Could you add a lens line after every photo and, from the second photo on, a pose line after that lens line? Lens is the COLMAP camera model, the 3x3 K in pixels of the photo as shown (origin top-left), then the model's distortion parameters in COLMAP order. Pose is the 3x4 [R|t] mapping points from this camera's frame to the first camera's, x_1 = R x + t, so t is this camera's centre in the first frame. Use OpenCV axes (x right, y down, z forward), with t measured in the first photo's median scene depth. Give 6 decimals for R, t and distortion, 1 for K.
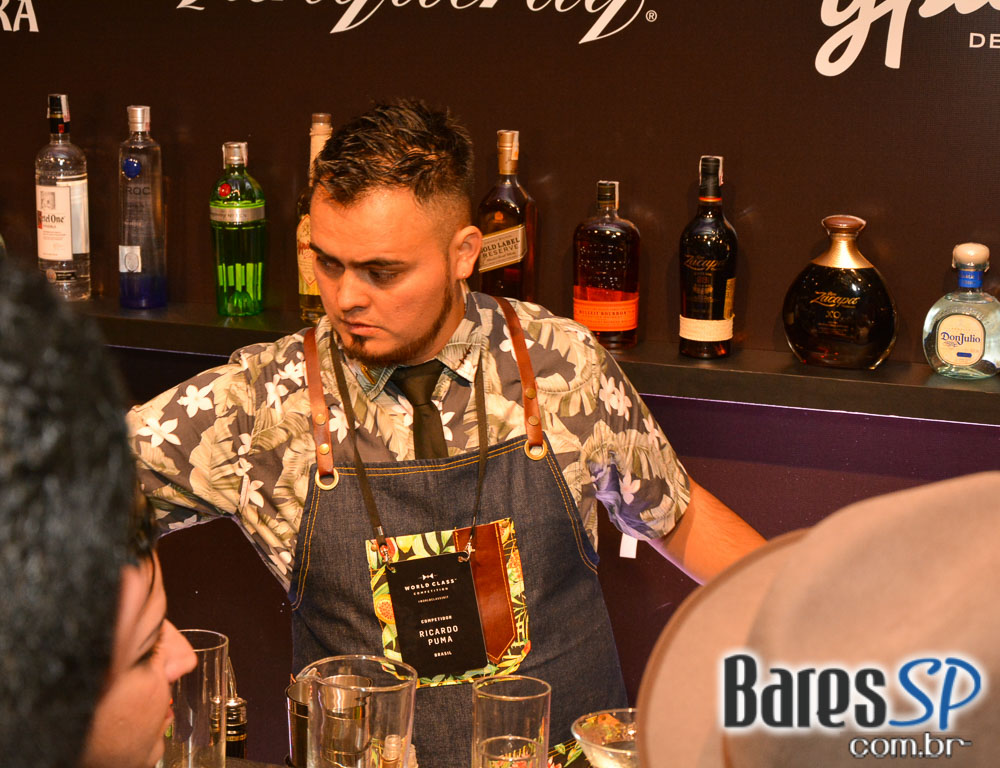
lens RADIAL K [[2181.9, 0, 495.2], [0, 2181.9, 384.2], [0, 0, 1]] dist [-0.034831, 0.000000]
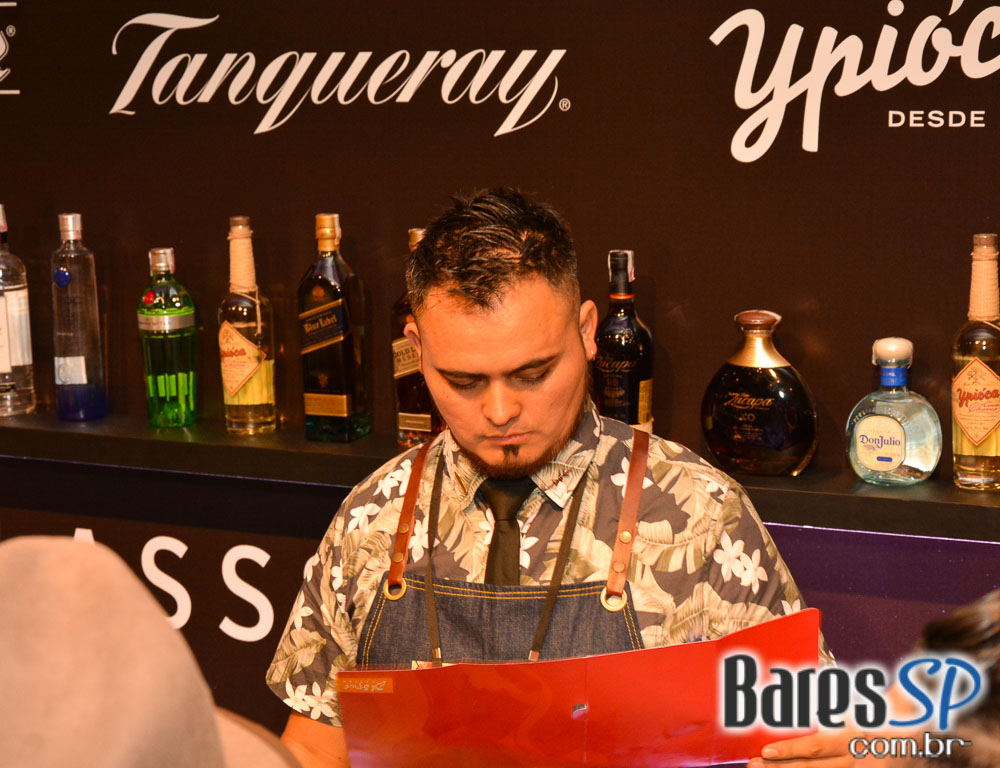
lens RADIAL K [[2181.9, 0, 504.7], [0, 2181.9, 392.4], [0, 0, 1]] dist [-0.034831, 0.000000]
pose [[0.990723, -0.012825, -0.135289, 0.171001], [0.005737, 0.998596, -0.052653, 0.005476], [0.135774, 0.051388, 0.989406, 0.065134]]
